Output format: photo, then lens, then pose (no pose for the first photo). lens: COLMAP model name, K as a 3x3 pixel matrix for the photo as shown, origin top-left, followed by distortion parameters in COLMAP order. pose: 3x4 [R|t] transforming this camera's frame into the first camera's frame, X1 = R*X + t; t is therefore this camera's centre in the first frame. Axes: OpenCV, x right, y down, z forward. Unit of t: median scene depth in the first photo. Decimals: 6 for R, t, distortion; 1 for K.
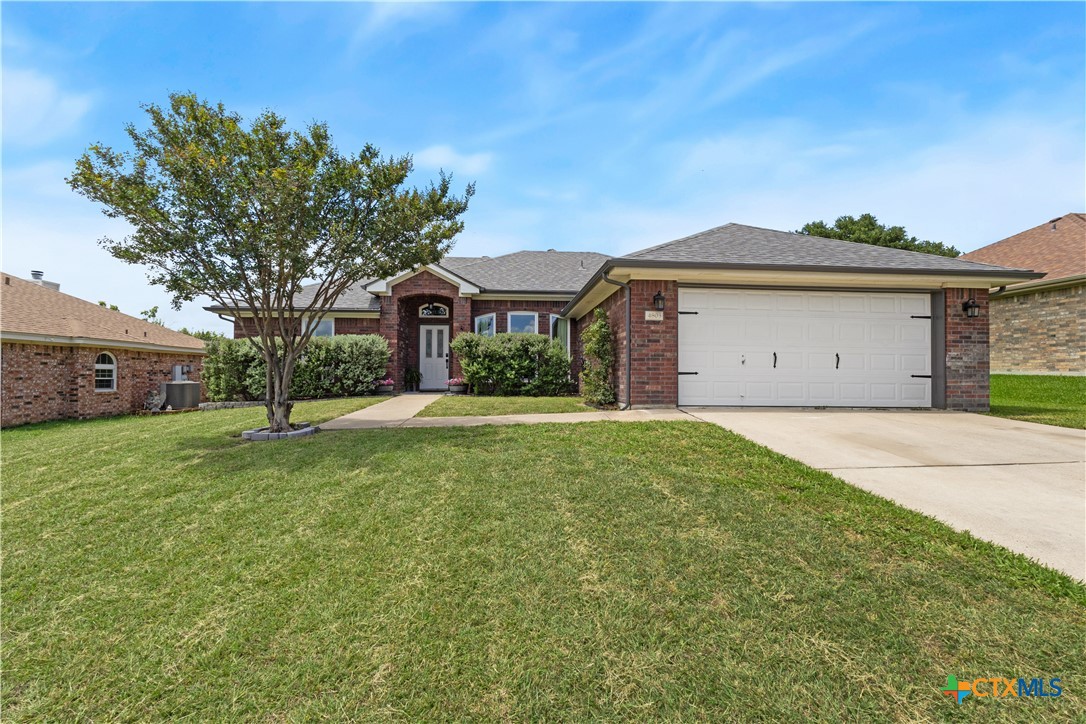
lens RADIAL K [[504.6, 0, 553.1], [0, 504.6, 366.0], [0, 0, 1]] dist [0.004652, -0.000432]
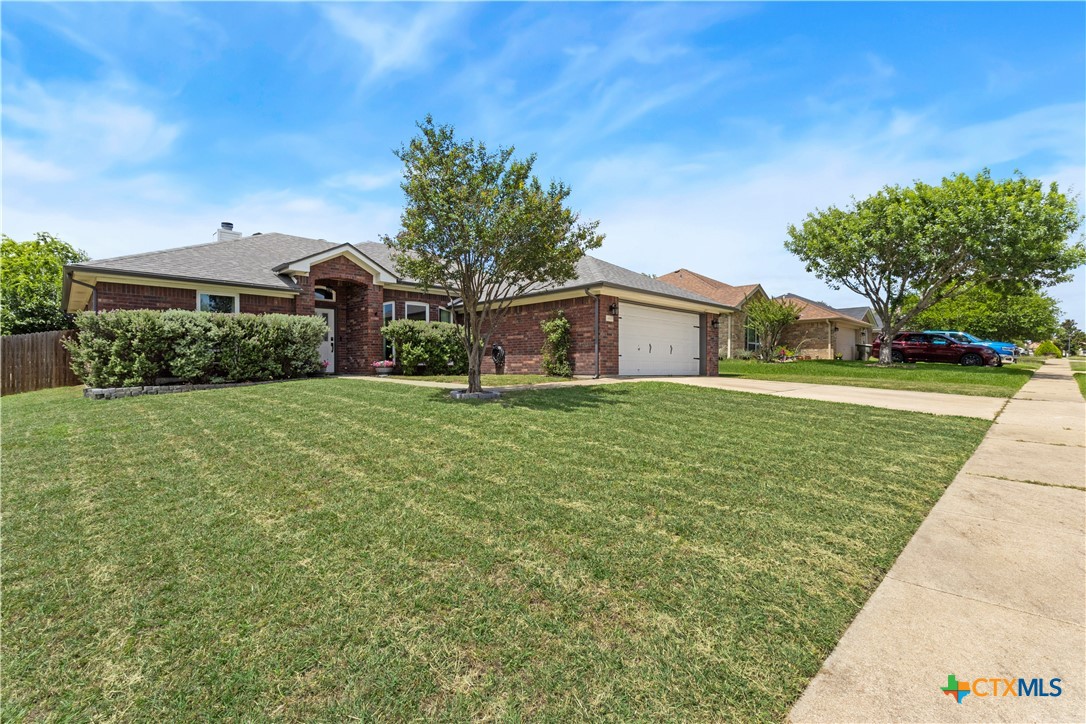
lens RADIAL K [[504.6, 0, 545.8], [0, 504.6, 364.4], [0, 0, 1]] dist [0.004652, -0.000432]
pose [[0.769893, 0.000345, 0.638173, -0.619104], [-0.007806, 0.999930, 0.008878, 0.020175], [-0.638126, -0.011817, 0.769841, -0.055133]]
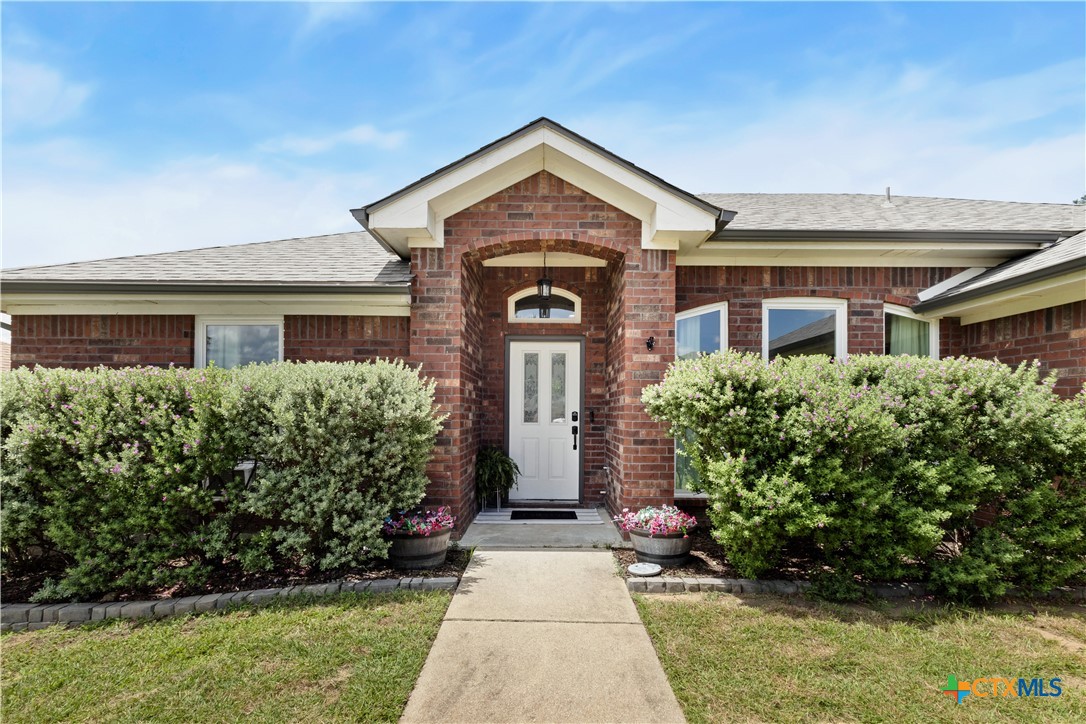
lens RADIAL K [[504.6, 0, 552.2], [0, 504.6, 414.0], [0, 0, 1]] dist [0.004652, -0.000432]
pose [[0.996615, 0.005942, -0.081995, -0.230376], [-0.004108, 0.999738, 0.022512, -0.038181], [0.082107, -0.022099, 0.996378, 0.699457]]
